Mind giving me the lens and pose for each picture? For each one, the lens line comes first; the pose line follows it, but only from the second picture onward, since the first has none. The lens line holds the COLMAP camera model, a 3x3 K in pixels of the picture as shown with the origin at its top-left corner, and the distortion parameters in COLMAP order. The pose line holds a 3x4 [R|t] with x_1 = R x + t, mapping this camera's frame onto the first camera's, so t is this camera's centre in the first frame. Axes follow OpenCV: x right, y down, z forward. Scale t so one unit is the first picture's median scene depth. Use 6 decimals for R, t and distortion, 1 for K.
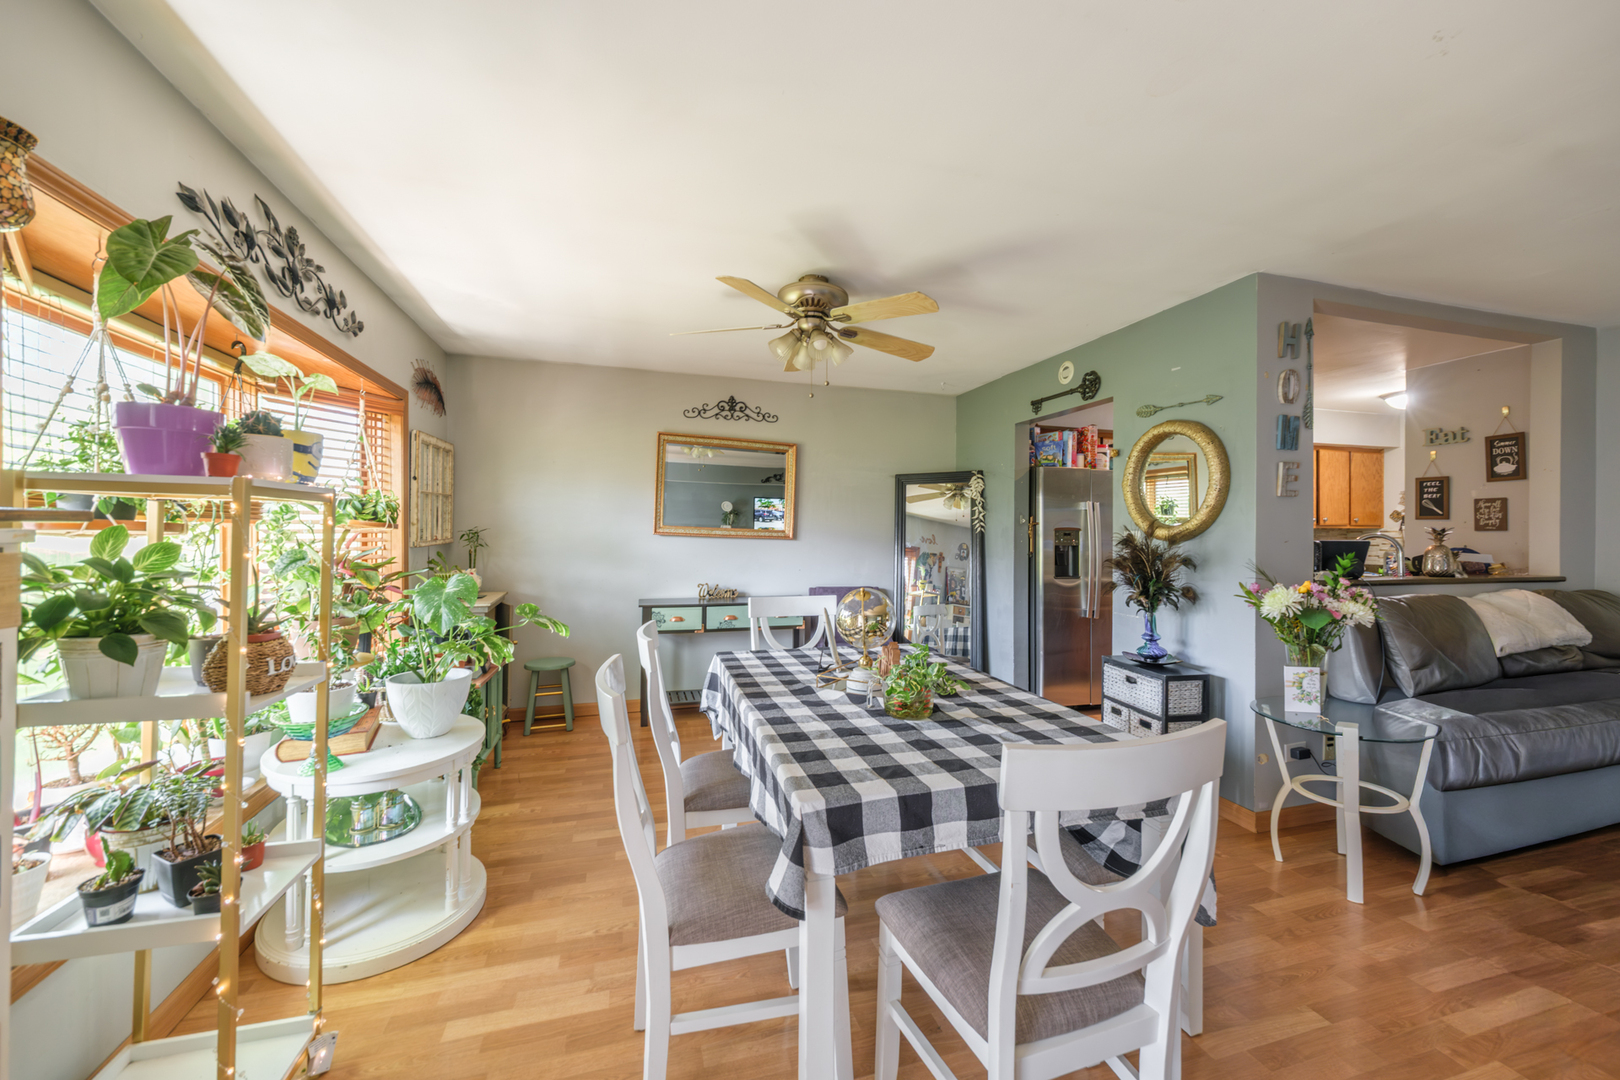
lens RADIAL K [[650.6, 0, 823.0], [0, 650.6, 536.4], [0, 0, 1]] dist [-0.003783, -0.000394]
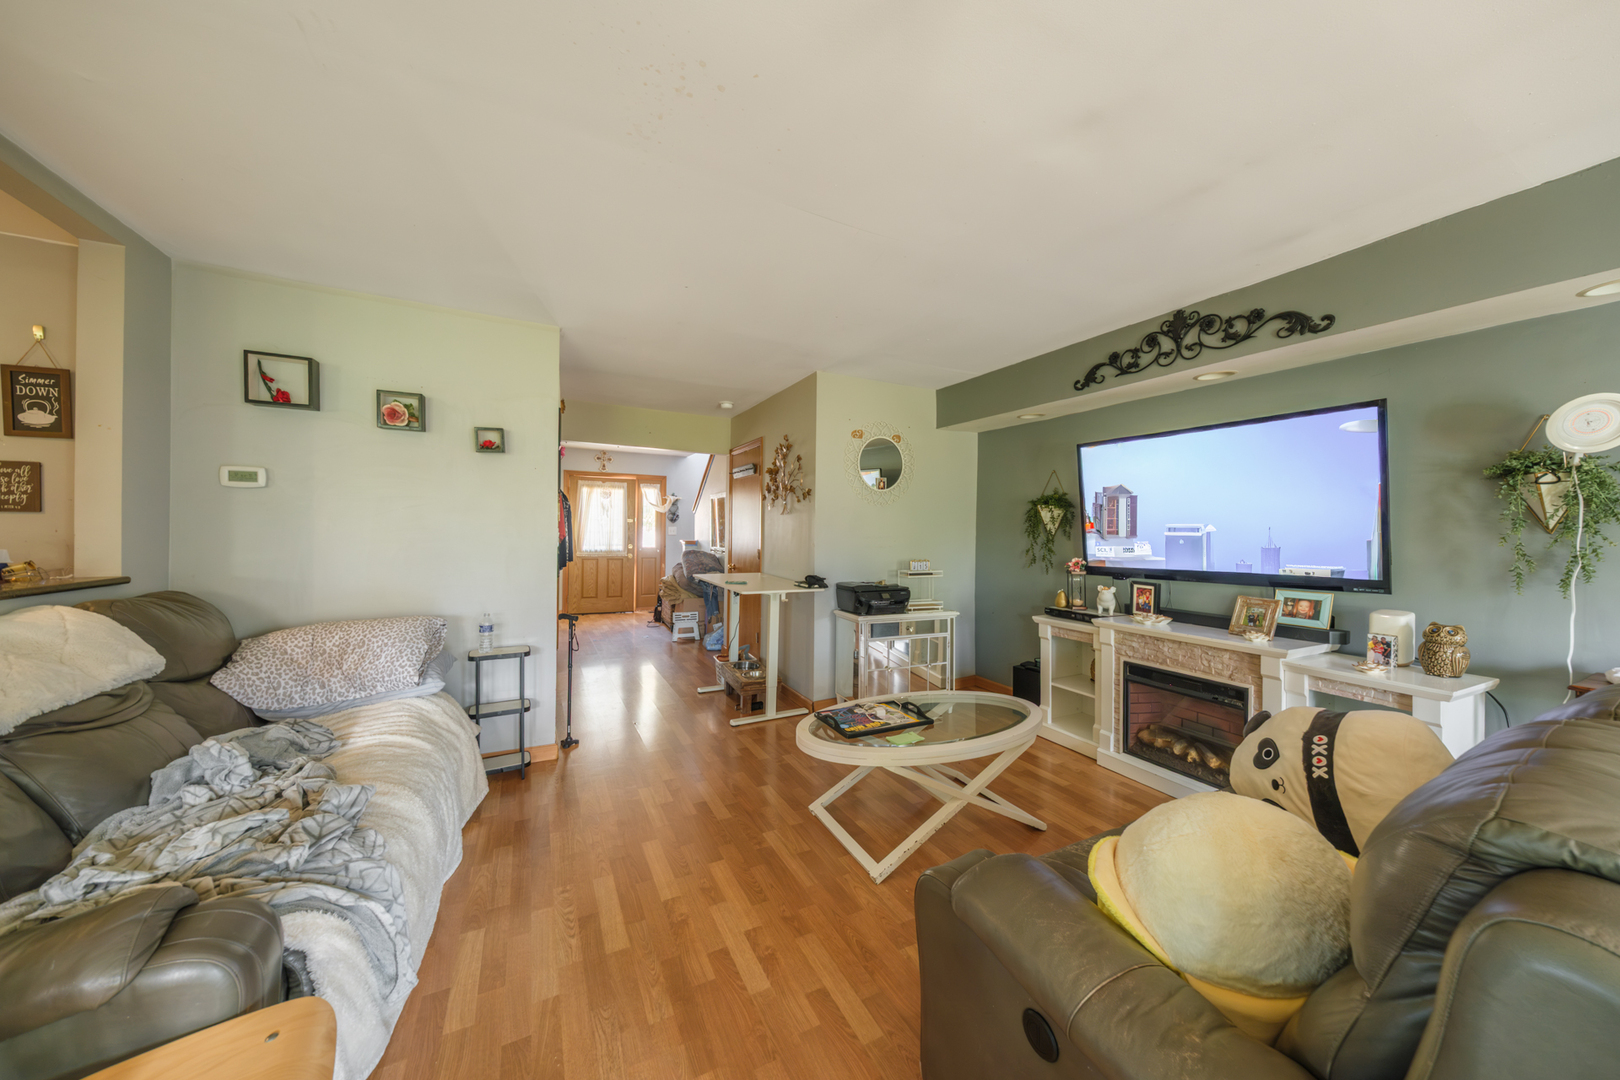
lens RADIAL K [[541.3, 0, 815.3], [0, 541.3, 531.0], [0, 0, 1]] dist [-0.018006, -0.000126]
pose [[-0.193132, -0.011727, 0.981103, 0.377446], [-0.005745, 0.999925, 0.010821, 0.000726], [-0.981156, -0.003547, -0.193185, 0.320123]]
